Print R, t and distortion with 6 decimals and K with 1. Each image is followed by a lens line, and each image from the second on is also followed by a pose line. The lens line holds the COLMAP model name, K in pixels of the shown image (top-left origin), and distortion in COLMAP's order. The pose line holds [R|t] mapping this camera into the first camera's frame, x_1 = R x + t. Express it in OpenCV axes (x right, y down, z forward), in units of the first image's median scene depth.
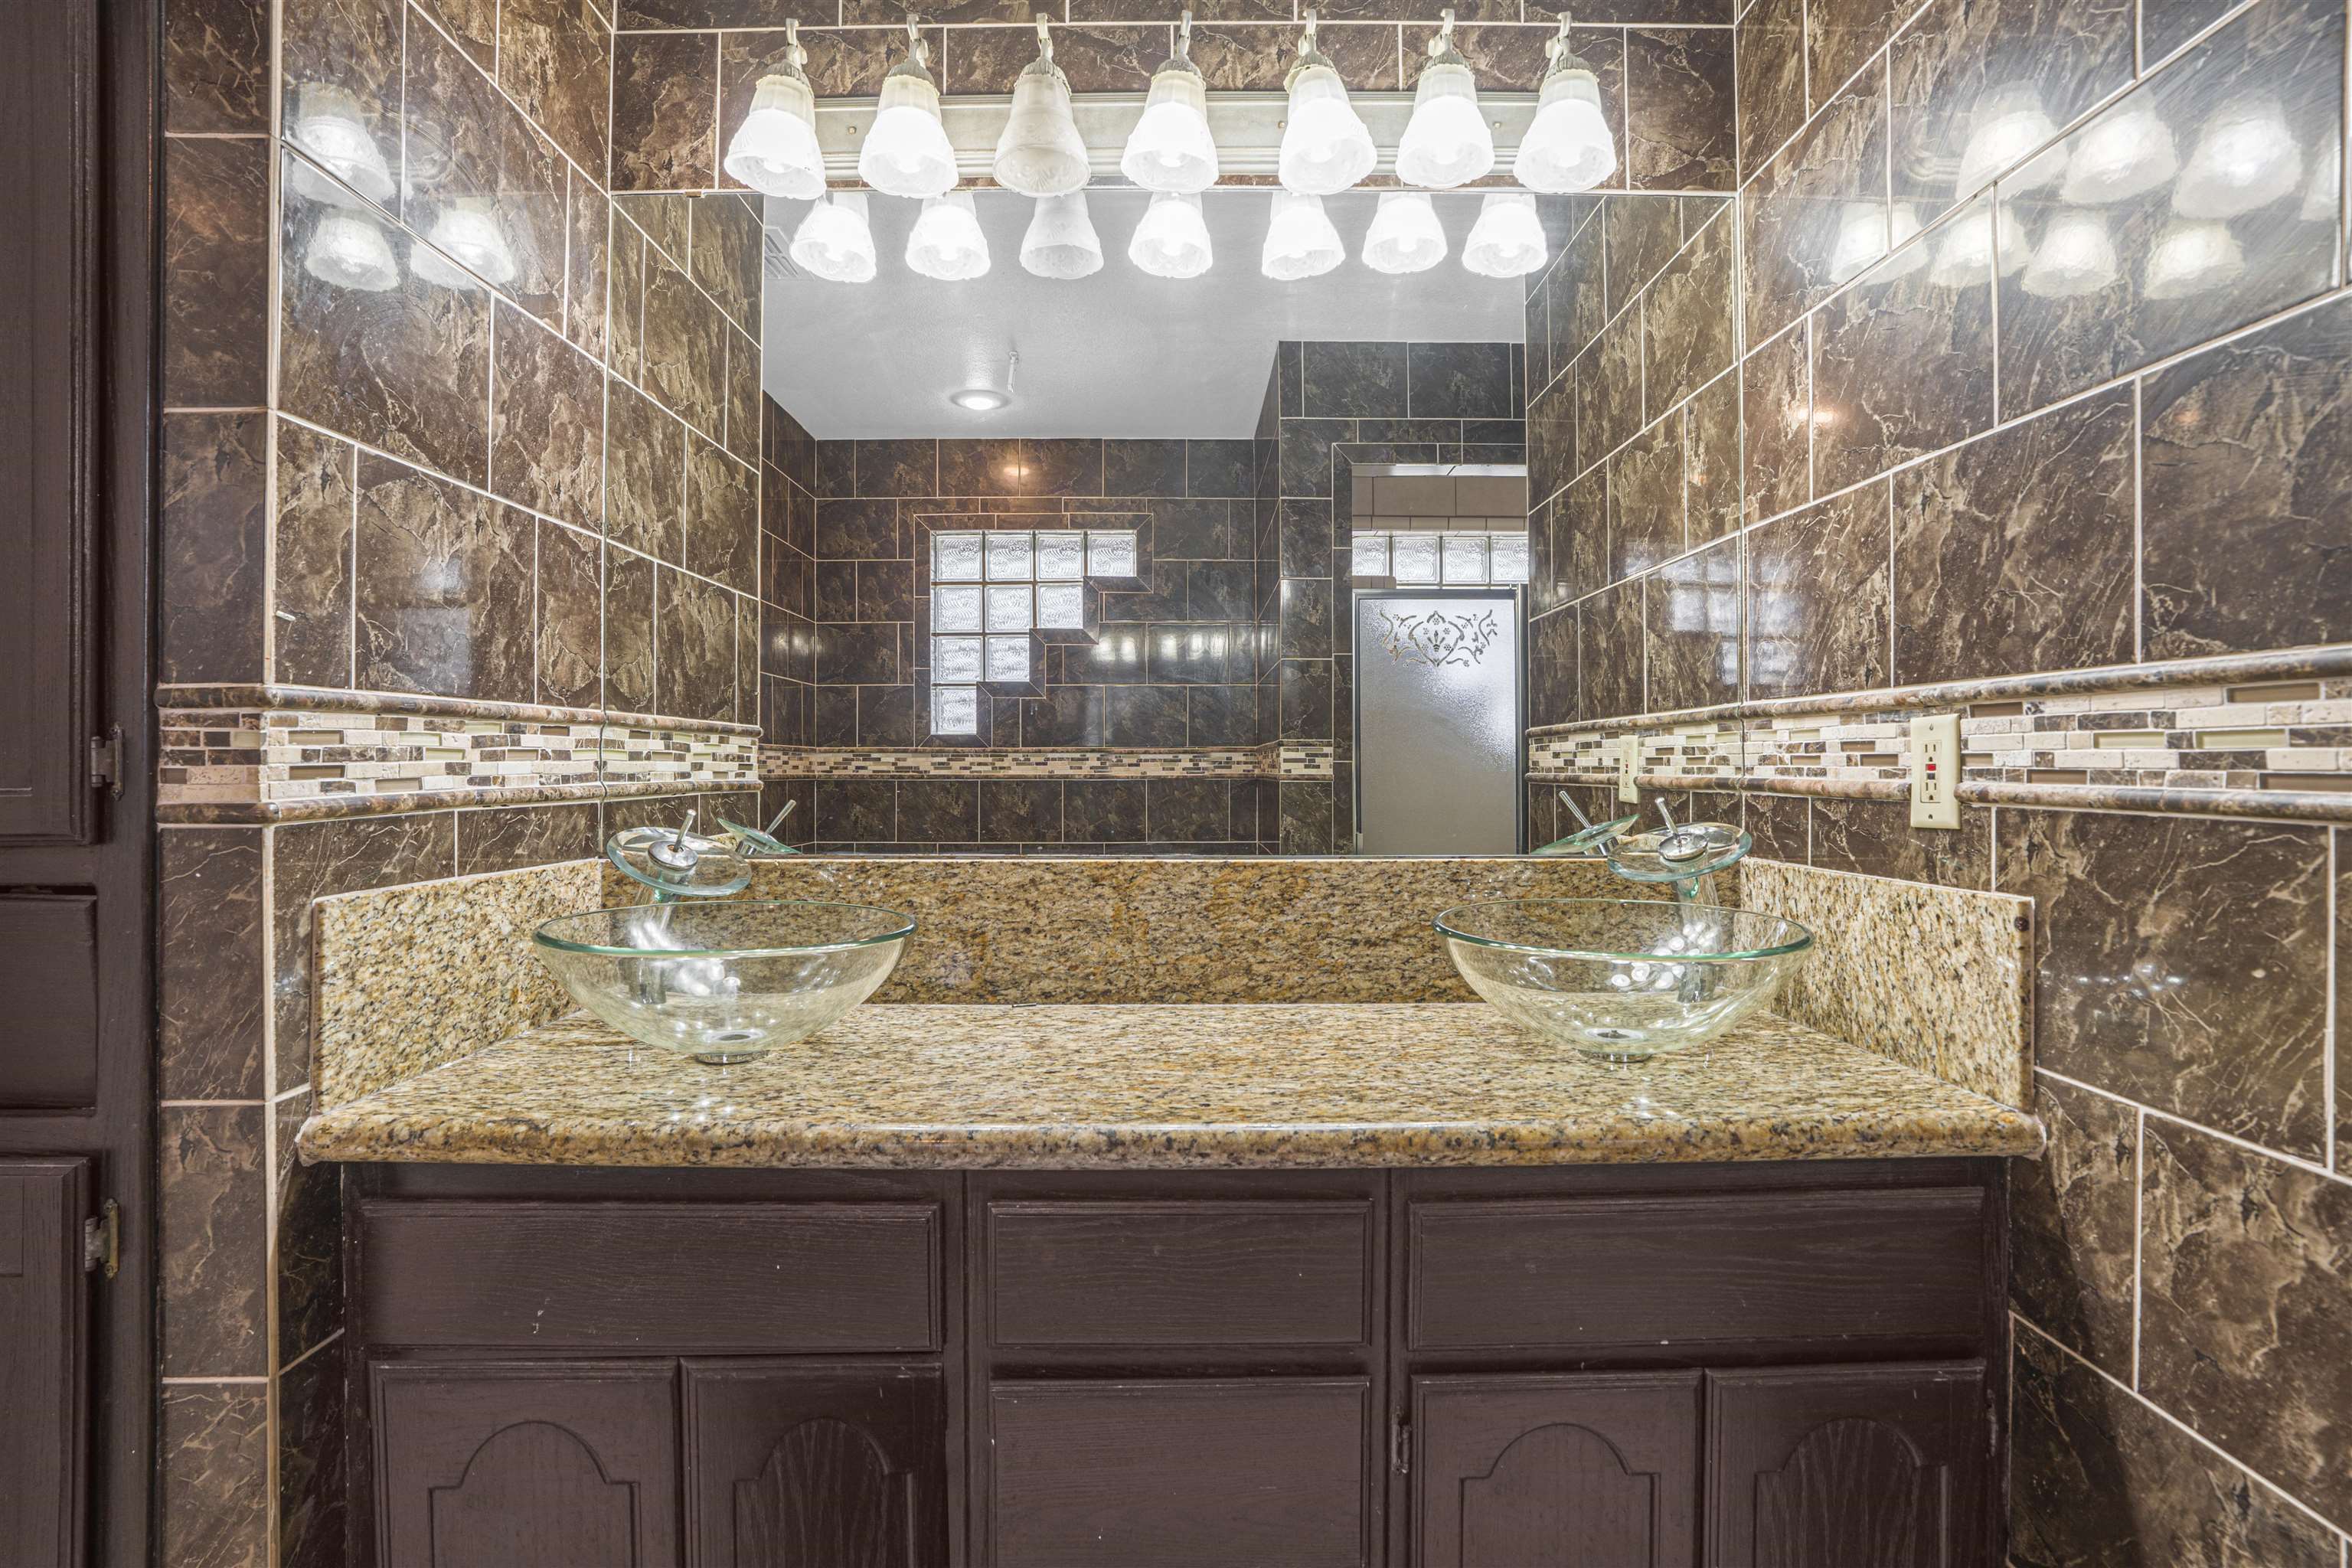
lens RADIAL K [[1093.4, 0, 1063.1], [0, 1093.4, 762.7], [0, 0, 1]] dist [-0.043147, 0.011333]
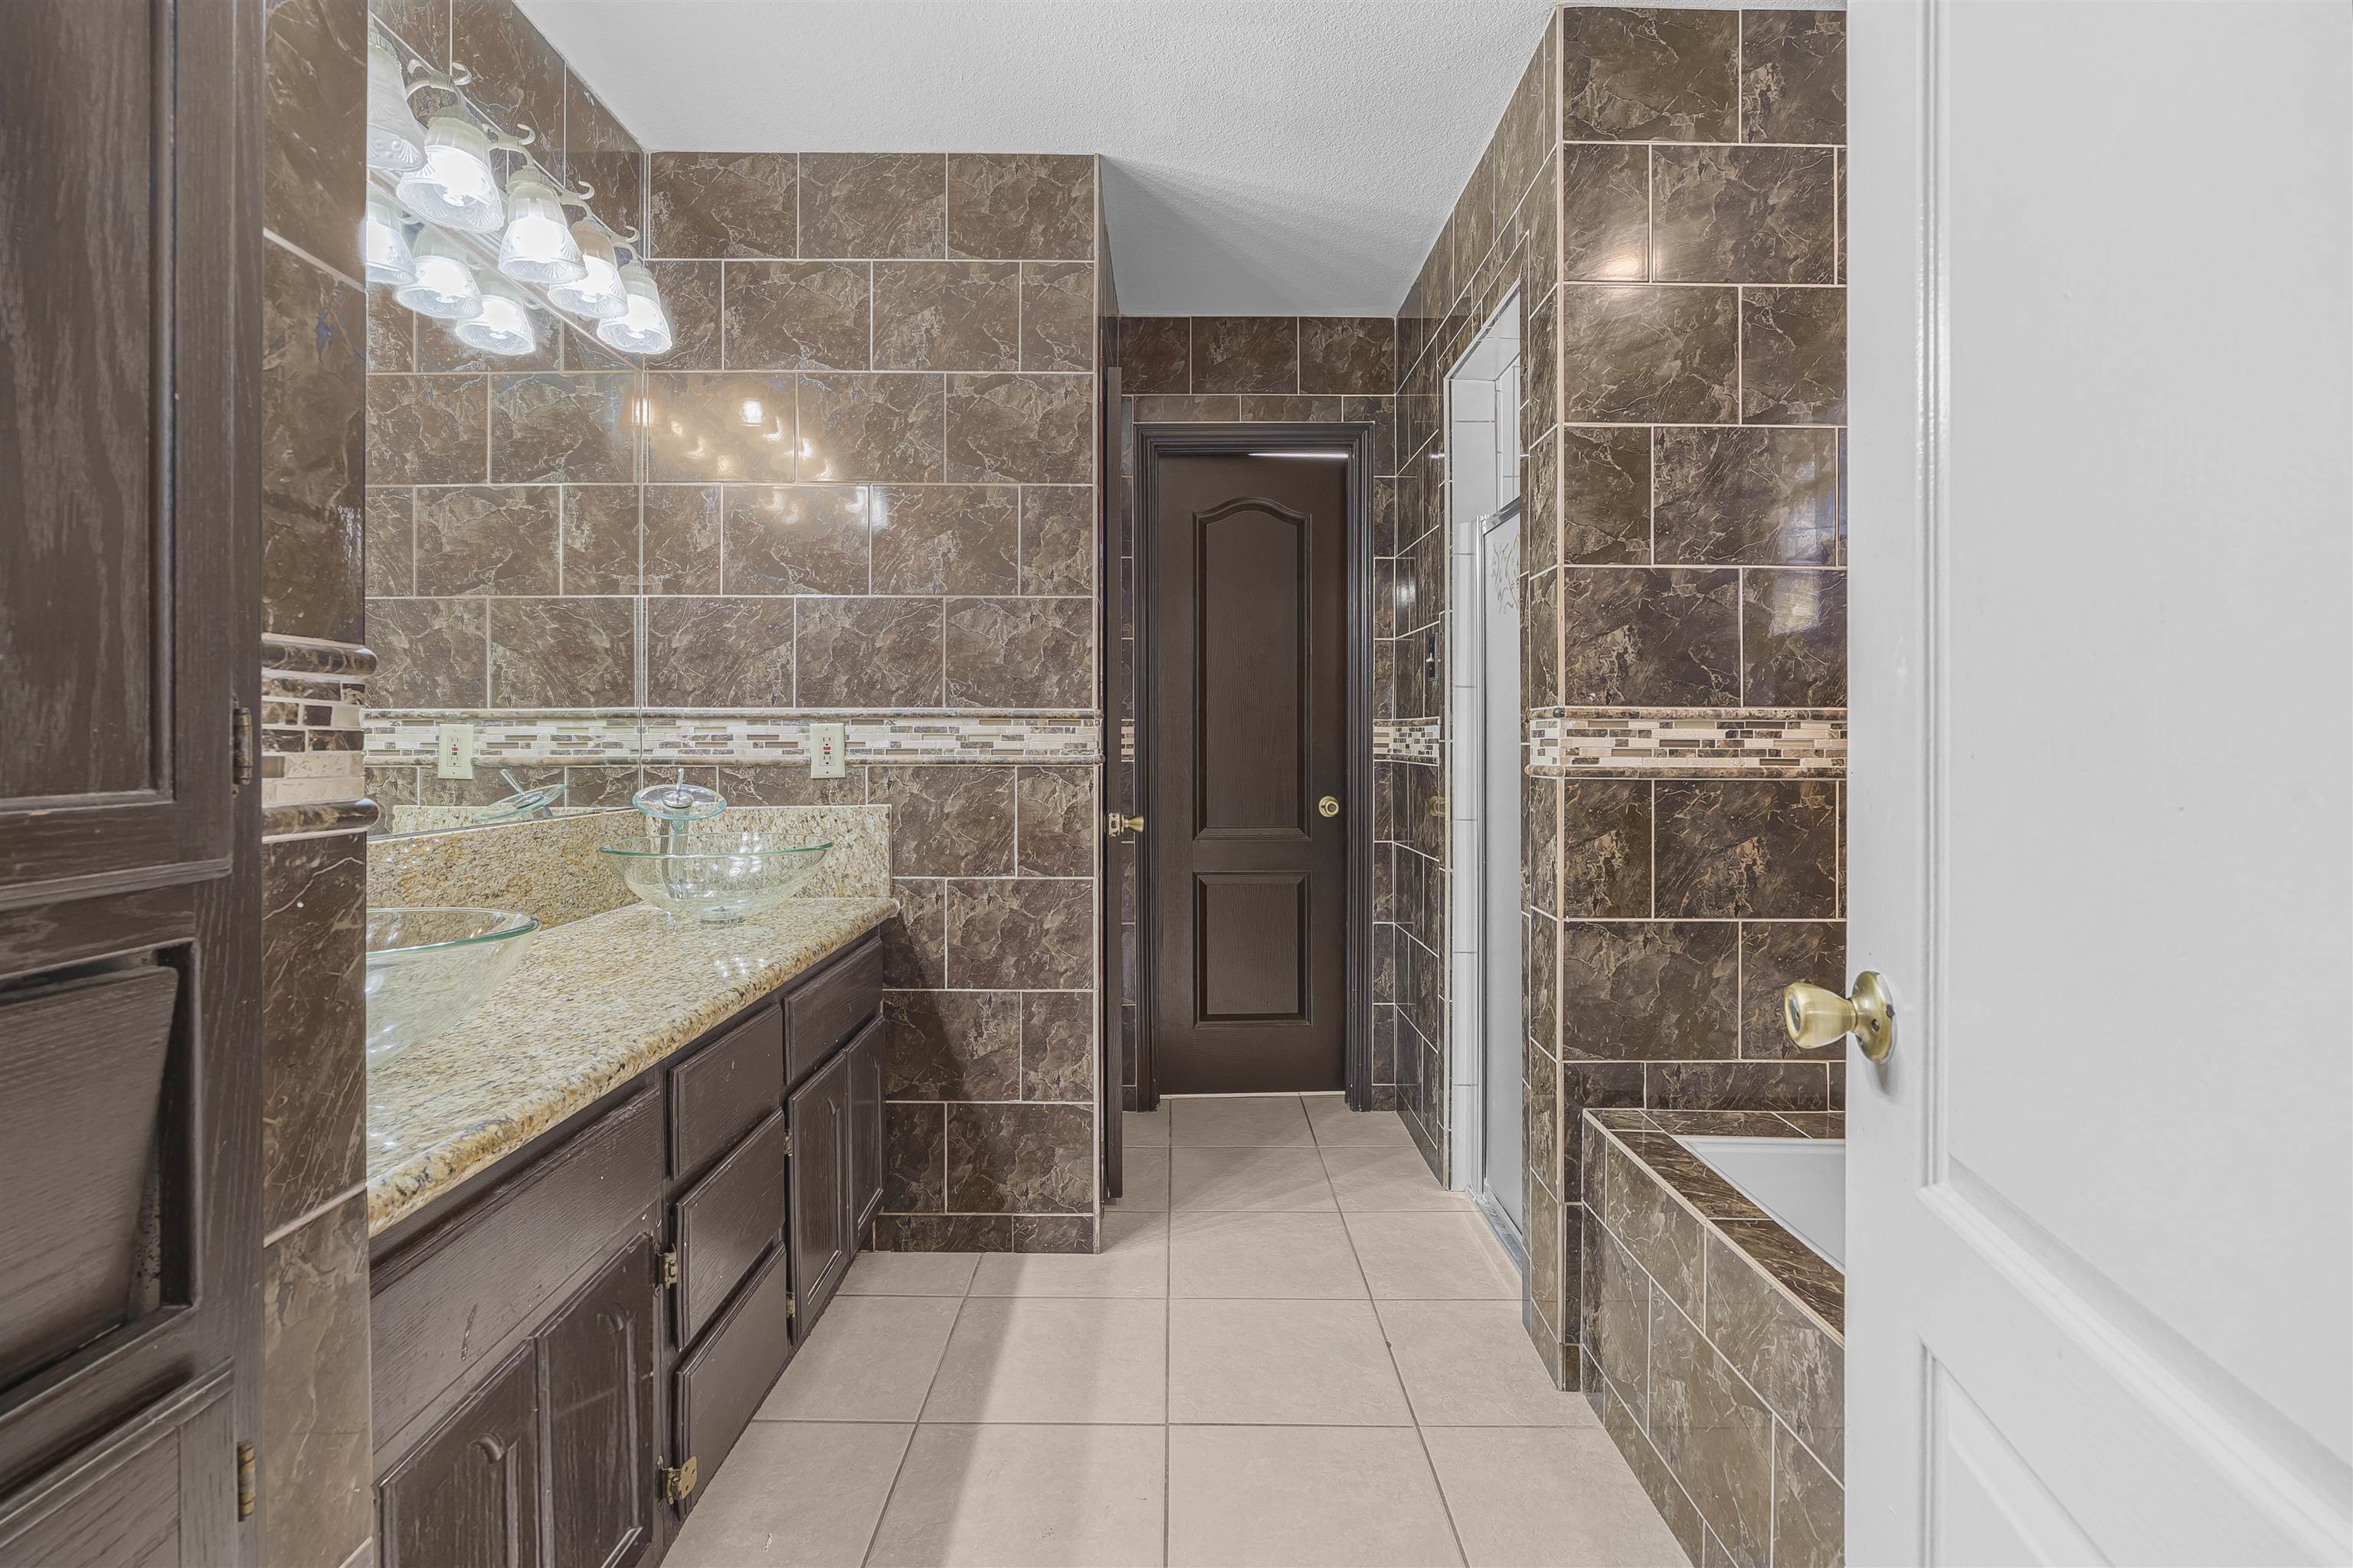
lens RADIAL K [[1093.9, 0, 1198.8], [0, 1093.9, 777.8], [0, 0, 1]] dist [-0.043147, 0.011333]
pose [[-0.028496, -0.029247, 0.999166, -1.372972], [0.000439, 0.999571, 0.029271, -0.000358], [-0.999594, 0.001273, -0.028471, 0.370784]]
